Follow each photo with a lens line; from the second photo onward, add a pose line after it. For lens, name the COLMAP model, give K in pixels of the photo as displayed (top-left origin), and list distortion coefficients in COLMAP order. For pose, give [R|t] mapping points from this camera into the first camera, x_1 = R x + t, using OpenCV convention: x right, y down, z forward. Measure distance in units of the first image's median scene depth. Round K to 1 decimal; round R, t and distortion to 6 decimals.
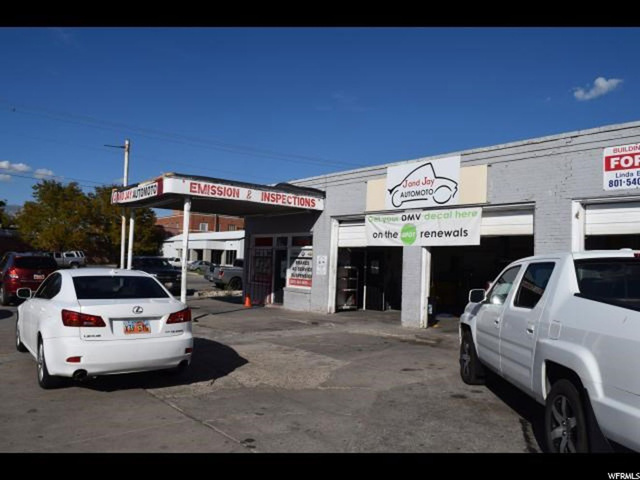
lens RADIAL K [[489.7, 0, 316.3], [0, 489.7, 240.9], [0, 0, 1]] dist [-0.108684, 0.026237]
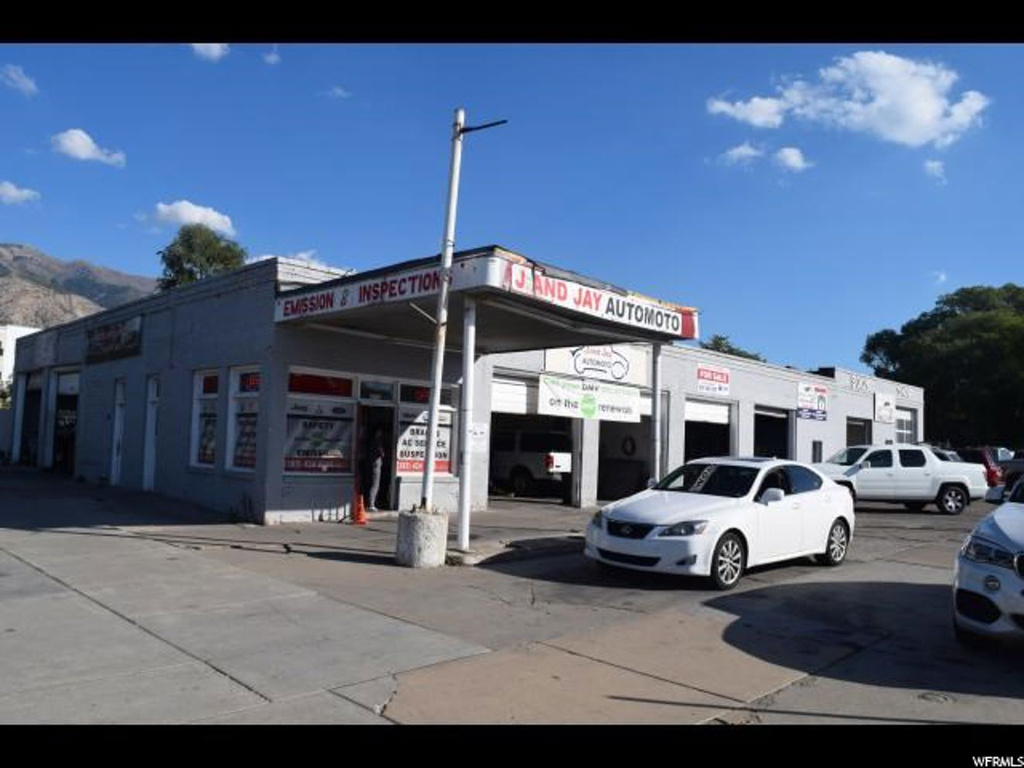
lens RADIAL K [[783.5, 0, 506.1], [0, 783.5, 385.4], [0, 0, 1]] dist [-0.108684, 0.026237]
pose [[-0.088498, 0.036763, 0.995398, -1.243920], [-0.090794, 0.994861, -0.044815, 0.028039], [-0.991930, -0.094342, -0.084705, 1.263161]]
